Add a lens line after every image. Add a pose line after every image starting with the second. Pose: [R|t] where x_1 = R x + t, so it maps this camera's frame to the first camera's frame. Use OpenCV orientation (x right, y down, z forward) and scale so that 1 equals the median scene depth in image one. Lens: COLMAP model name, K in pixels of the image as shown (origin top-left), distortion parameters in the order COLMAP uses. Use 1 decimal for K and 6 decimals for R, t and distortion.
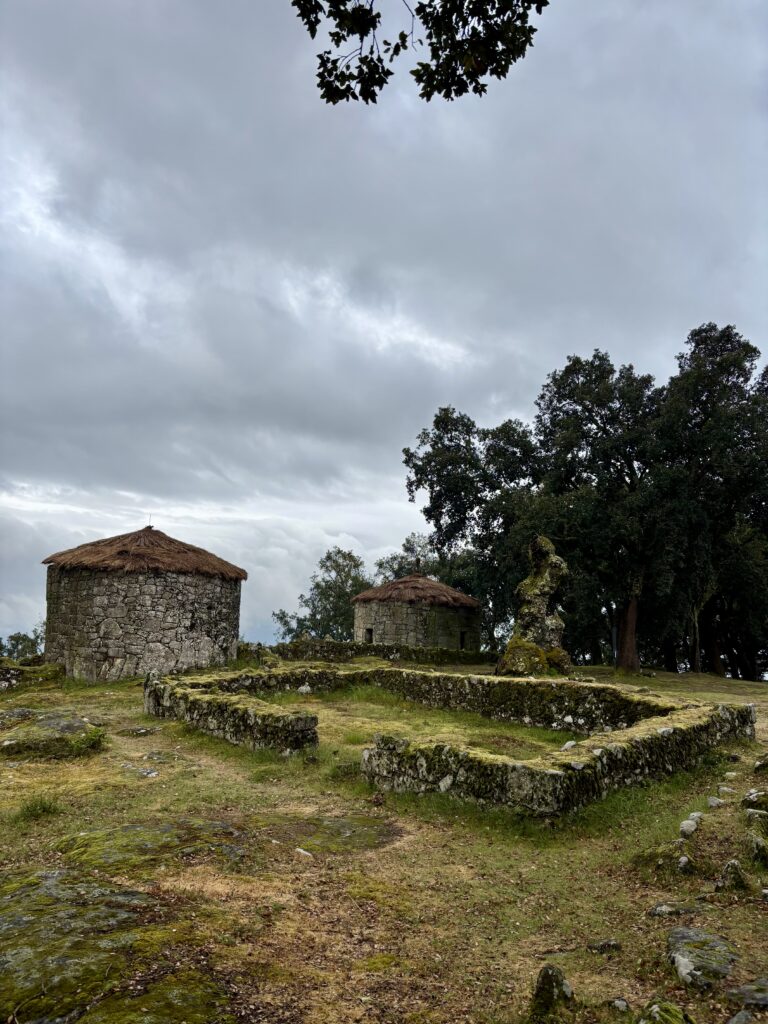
lens RADIAL K [[775.5, 0, 384.2], [0, 775.5, 511.7], [0, 0, 1]] dist [0.002115, 0.000183]
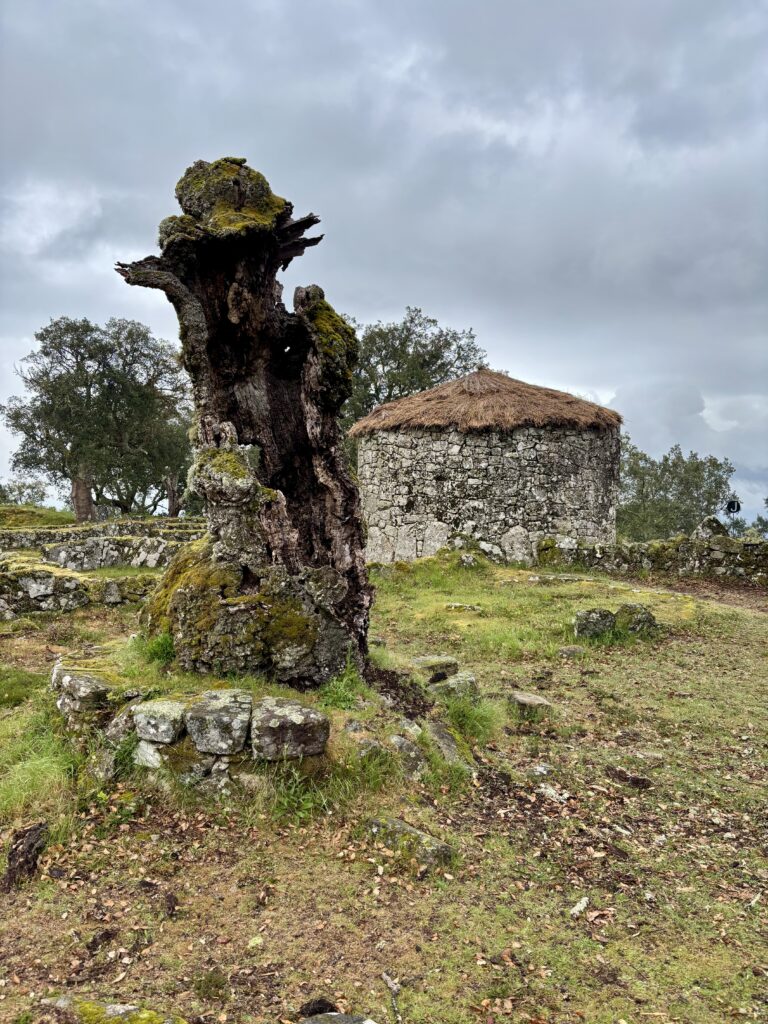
lens RADIAL K [[775.5, 0, 384.0], [0, 775.5, 512.3], [0, 0, 1]] dist [0.002115, 0.000183]
pose [[0.132703, 0.016354, -0.991021, 0.432059], [0.132296, 0.990625, 0.034063, 0.127041], [0.982287, -0.135628, 0.129296, 0.885589]]
